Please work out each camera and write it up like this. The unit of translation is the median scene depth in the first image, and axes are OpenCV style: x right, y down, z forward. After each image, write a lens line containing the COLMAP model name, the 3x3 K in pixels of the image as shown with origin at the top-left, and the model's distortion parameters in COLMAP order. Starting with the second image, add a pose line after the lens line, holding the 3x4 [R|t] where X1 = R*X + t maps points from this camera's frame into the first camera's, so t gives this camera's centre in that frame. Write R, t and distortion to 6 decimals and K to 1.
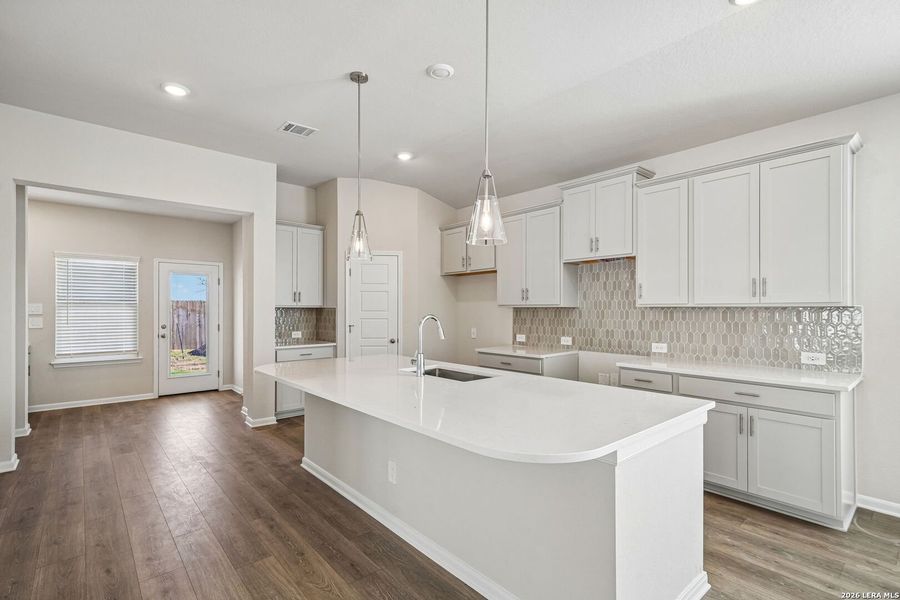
lens RADIAL K [[417.4, 0, 448.8], [0, 417.4, 304.7], [0, 0, 1]] dist [0.001215, 0.000320]
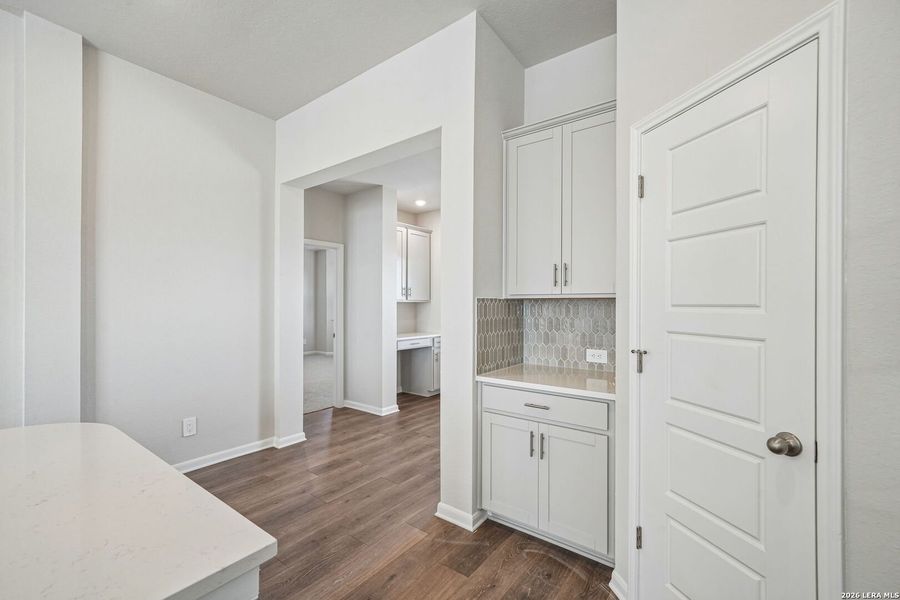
lens RADIAL K [[381.9, 0, 449.2], [0, 381.9, 304.2], [0, 0, 1]] dist [-0.000880, 0.000043]
pose [[0.198932, -0.001641, -0.980012, 0.032077], [0.009771, 0.999952, 0.000309, 0.015691], [0.979965, -0.009637, 0.198938, 1.021049]]
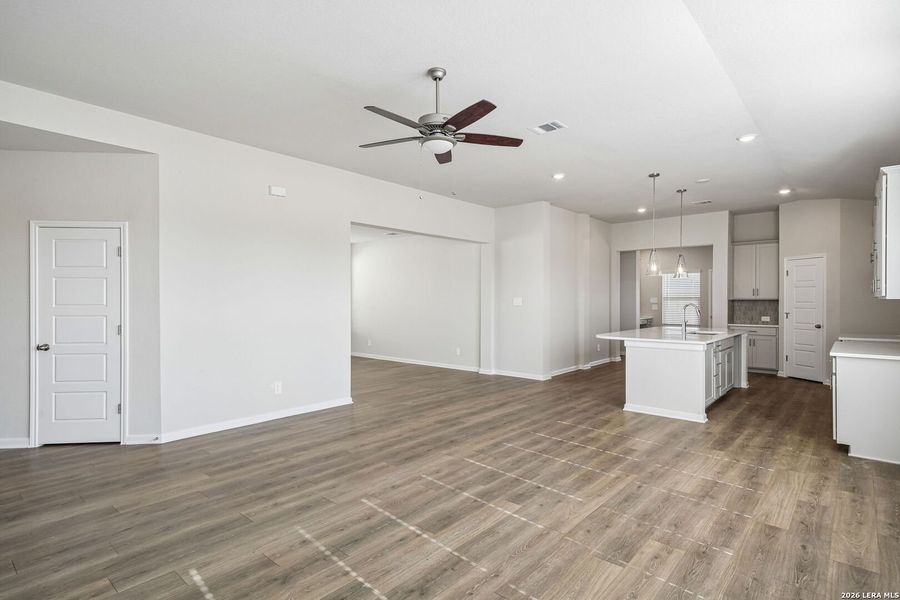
lens RADIAL K [[454.2, 0, 450.0], [0, 454.2, 300.0], [0, 0, 1]] dist [0.002174, 0.000299]
pose [[0.123710, -0.000862, -0.992318, 1.385933], [0.010239, 0.999947, 0.000408, -0.004115], [0.992266, -0.010211, 0.123713, -0.327323]]
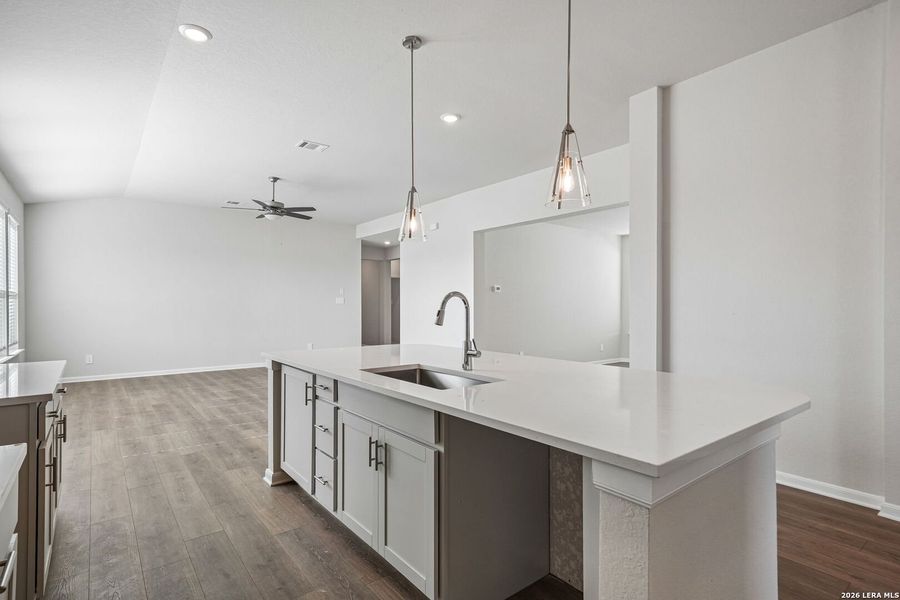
lens RADIAL K [[447.3, 0, 449.5], [0, 447.3, 303.9], [0, 0, 1]] dist [0.022738, 0.000336]
pose [[-0.998777, 0.001541, 0.049414, -0.055759], [0.000825, 0.999895, -0.014498, 0.036810], [-0.049431, -0.014440, -0.998673, 1.221004]]
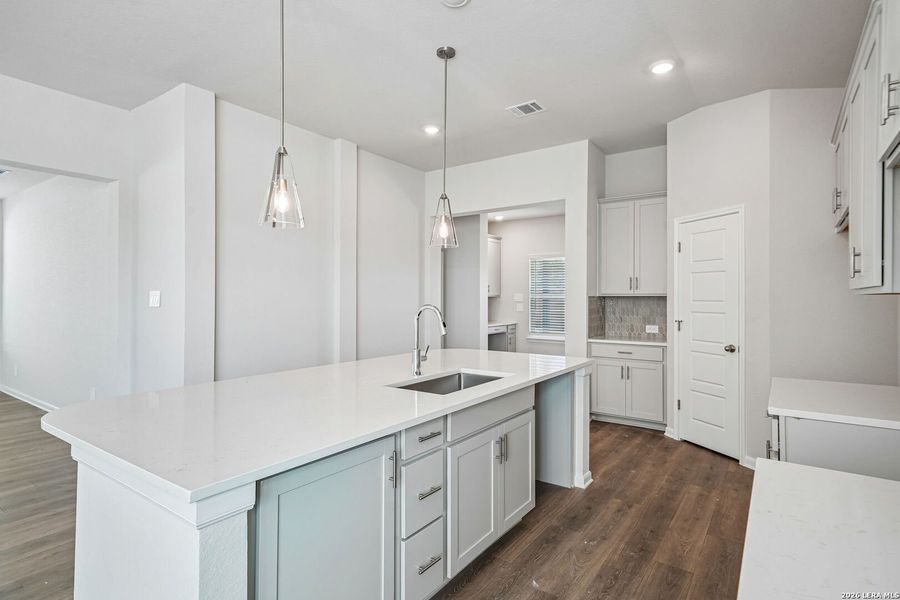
lens RADIAL K [[460.6, 0, 452.2], [0, 460.6, 293.1], [0, 0, 1]] dist [0.002160, 0.000206]
pose [[0.231367, -0.008978, -0.972825, 0.577063], [0.008176, 0.999940, -0.007284, 0.005866], [0.972832, -0.006268, 0.231427, 0.555806]]
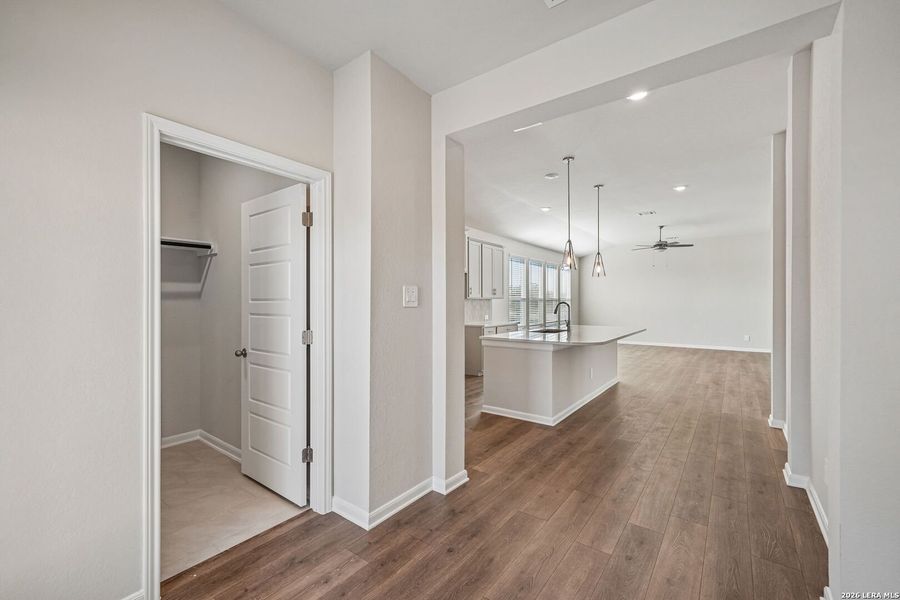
lens RADIAL K [[381.9, 0, 449.2], [0, 381.9, 304.2], [0, 0, 1]] dist [-0.000880, 0.000043]
pose [[-0.206689, -0.004407, 0.978397, -1.154784], [-0.015550, 0.999878, 0.001219, 0.027175], [-0.978283, -0.014962, -0.206733, 1.281316]]
